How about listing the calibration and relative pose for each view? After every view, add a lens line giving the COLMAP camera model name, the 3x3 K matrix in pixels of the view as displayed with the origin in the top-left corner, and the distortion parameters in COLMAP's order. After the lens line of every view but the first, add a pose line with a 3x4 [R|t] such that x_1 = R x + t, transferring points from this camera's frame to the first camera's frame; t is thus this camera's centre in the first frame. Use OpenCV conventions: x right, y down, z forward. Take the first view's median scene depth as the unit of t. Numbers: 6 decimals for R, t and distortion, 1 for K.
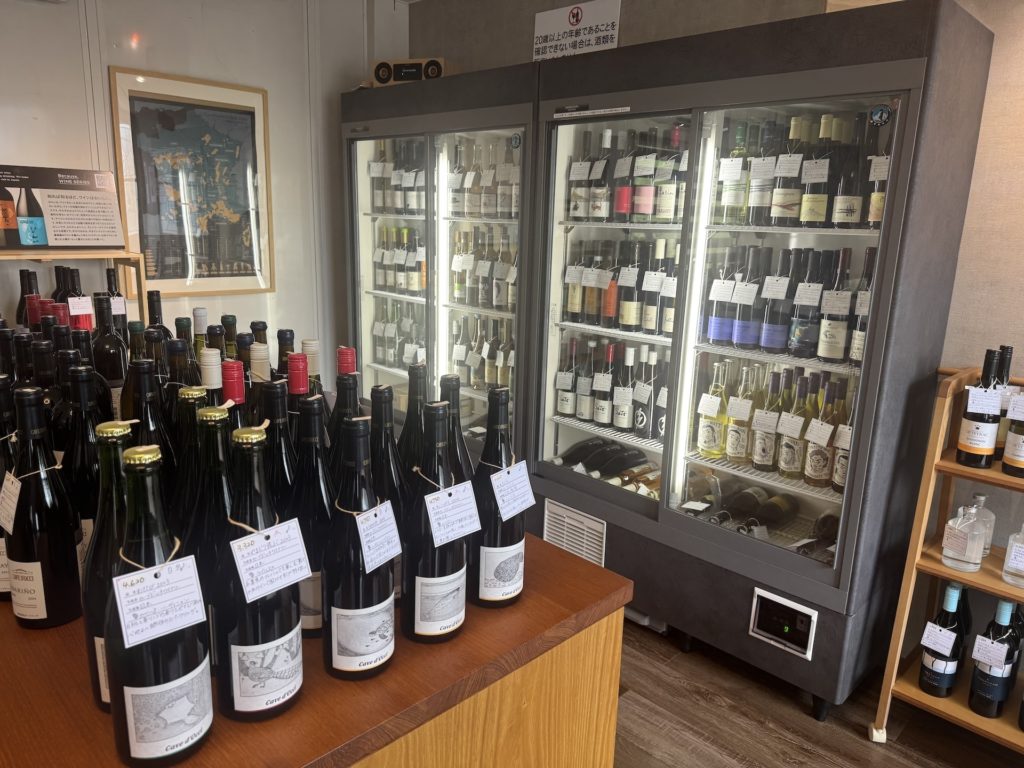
lens RADIAL K [[718.8, 0, 512.0], [0, 718.8, 384.0], [0, 0, 1]] dist [0.142621, -0.232240]
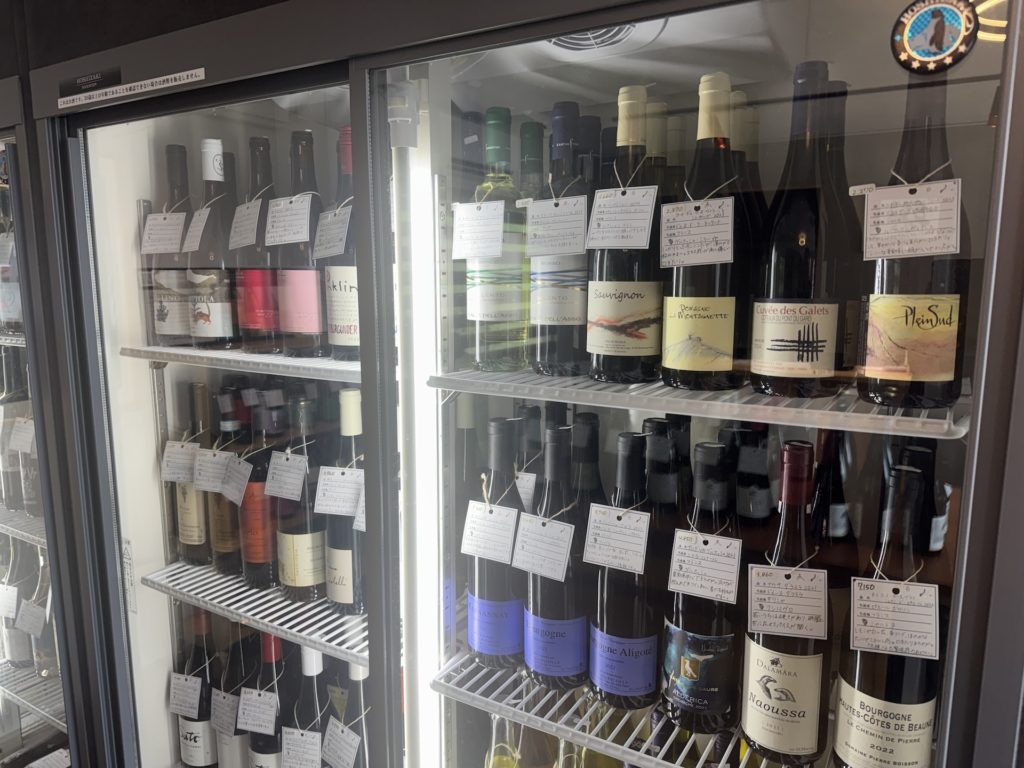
lens RADIAL K [[718.8, 0, 512.0], [0, 718.8, 384.0], [0, 0, 1]] dist [0.142621, -0.232240]
pose [[0.974776, -0.063072, 0.214090, 0.206077], [0.078239, 0.994935, -0.063117, -0.168336], [-0.209025, 0.078275, 0.974773, 0.567795]]
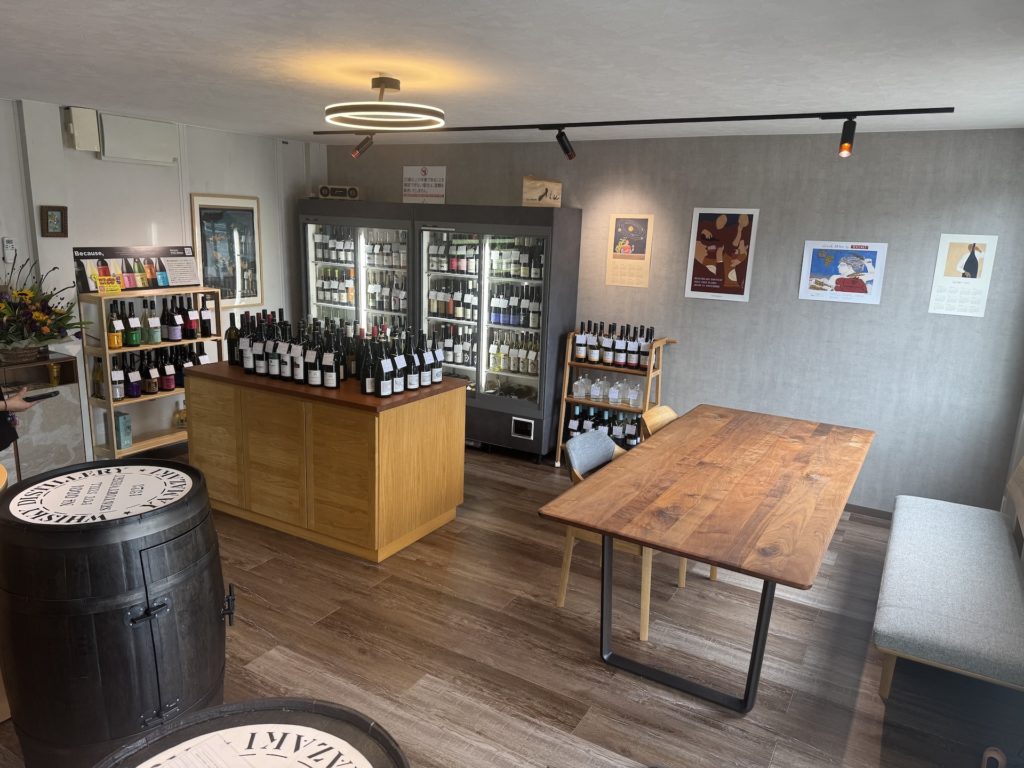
lens RADIAL K [[718.8, 0, 512.0], [0, 718.8, 384.0], [0, 0, 1]] dist [0.142621, -0.232240]
pose [[0.968555, -0.052793, 0.243135, -0.252325], [0.051701, 0.998603, 0.010874, 0.118500], [-0.243370, 0.002039, 0.969931, -1.310572]]
